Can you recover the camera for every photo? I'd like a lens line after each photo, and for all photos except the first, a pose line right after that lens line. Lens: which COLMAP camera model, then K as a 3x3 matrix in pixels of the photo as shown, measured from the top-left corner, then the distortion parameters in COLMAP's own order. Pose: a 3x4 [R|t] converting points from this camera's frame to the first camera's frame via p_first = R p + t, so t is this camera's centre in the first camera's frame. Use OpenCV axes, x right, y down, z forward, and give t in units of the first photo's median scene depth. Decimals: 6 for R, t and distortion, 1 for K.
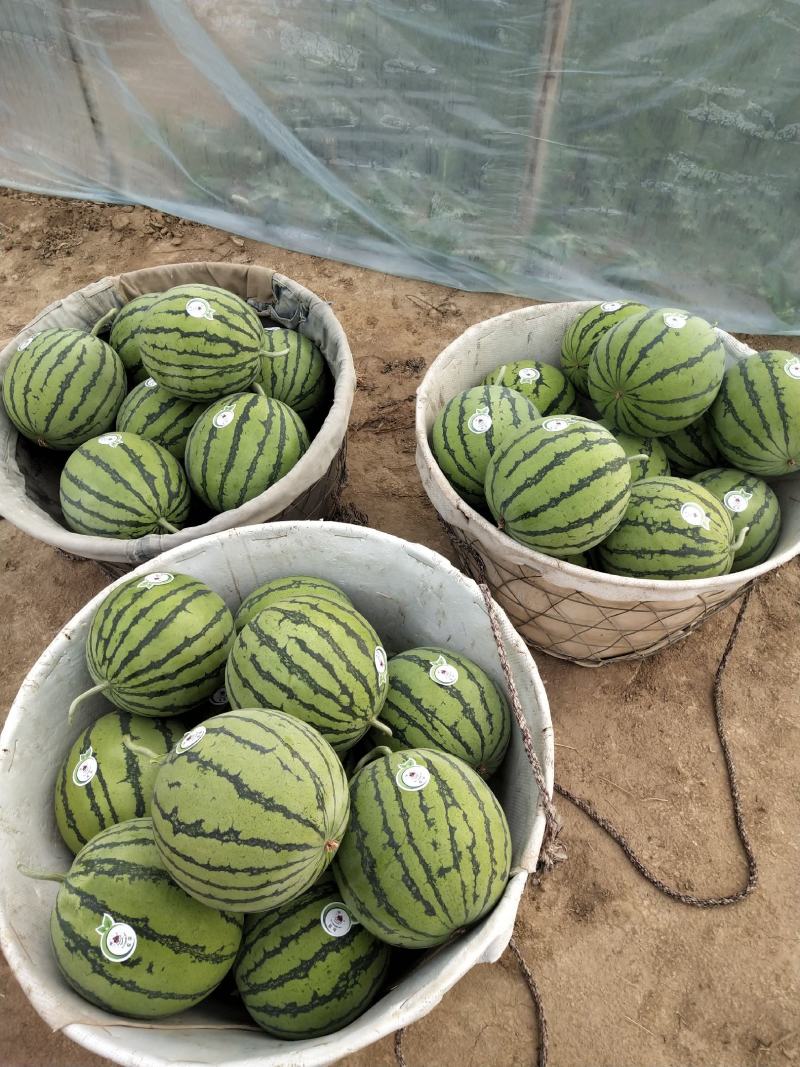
lens RADIAL K [[828.3, 0, 396.9], [0, 828.3, 538.5], [0, 0, 1]] dist [-0.023698, 0.062968]
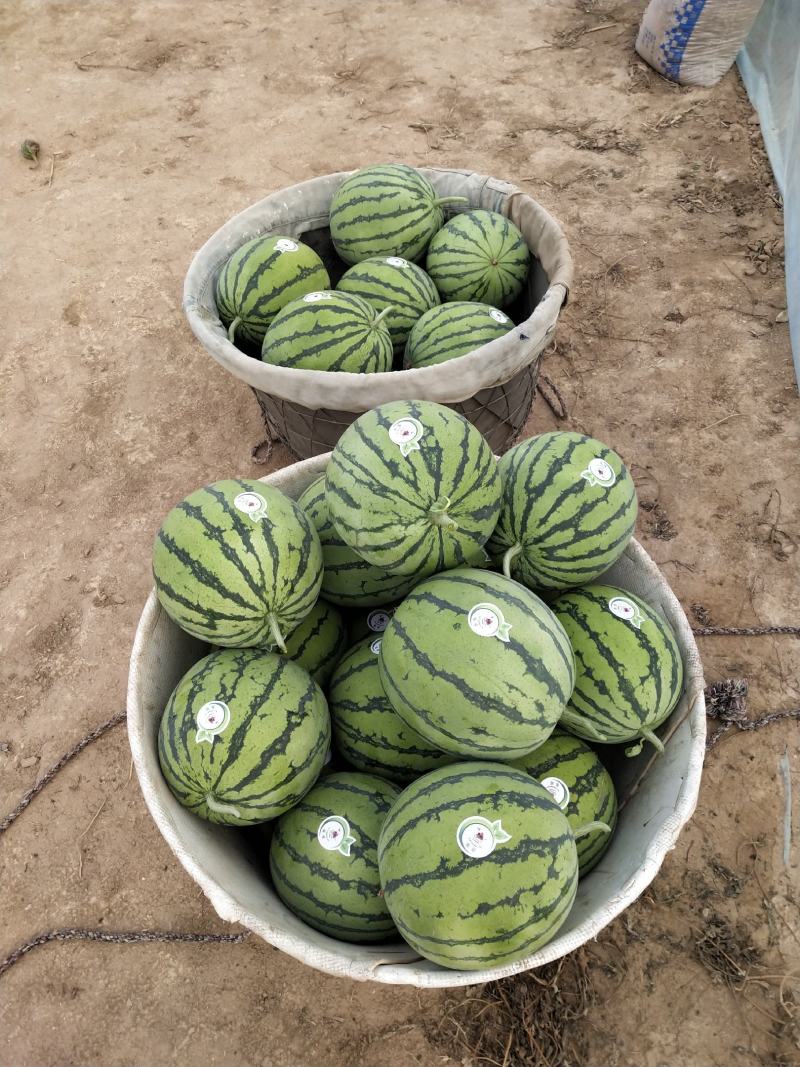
lens RADIAL K [[828.3, 0, 402.5], [0, 828.3, 537.7], [0, 0, 1]] dist [-0.023698, 0.062968]
pose [[0.200636, 0.794438, -0.573248, 0.625327], [-0.770281, 0.489480, 0.408749, -0.496765], [0.605319, 0.359553, 0.710148, 0.454813]]
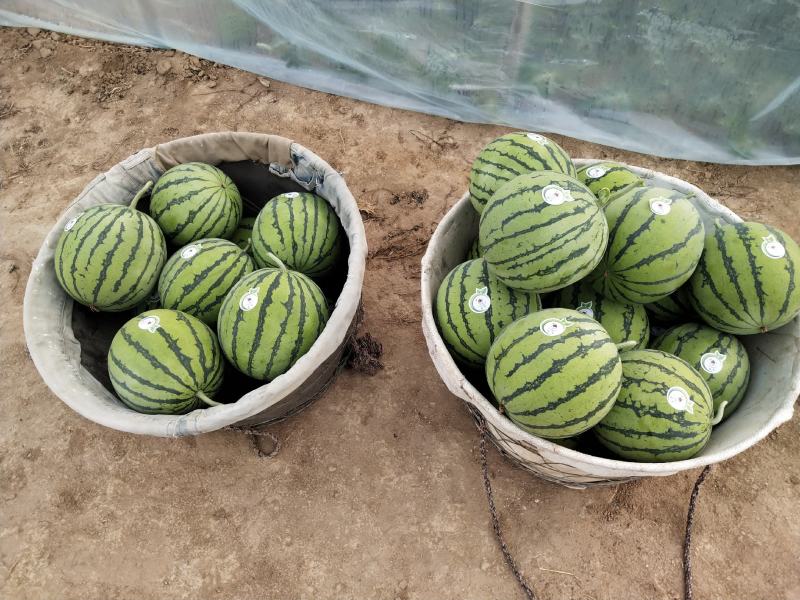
lens RADIAL K [[621.1, 0, 399.1], [0, 621.1, 300.8], [0, 0, 1]] dist [-0.023698, 0.062968]
pose [[0.999571, -0.024327, -0.016326, 0.006161], [0.025792, 0.995001, 0.096476, -0.220677], [0.013897, -0.096855, 0.995201, 0.174106]]
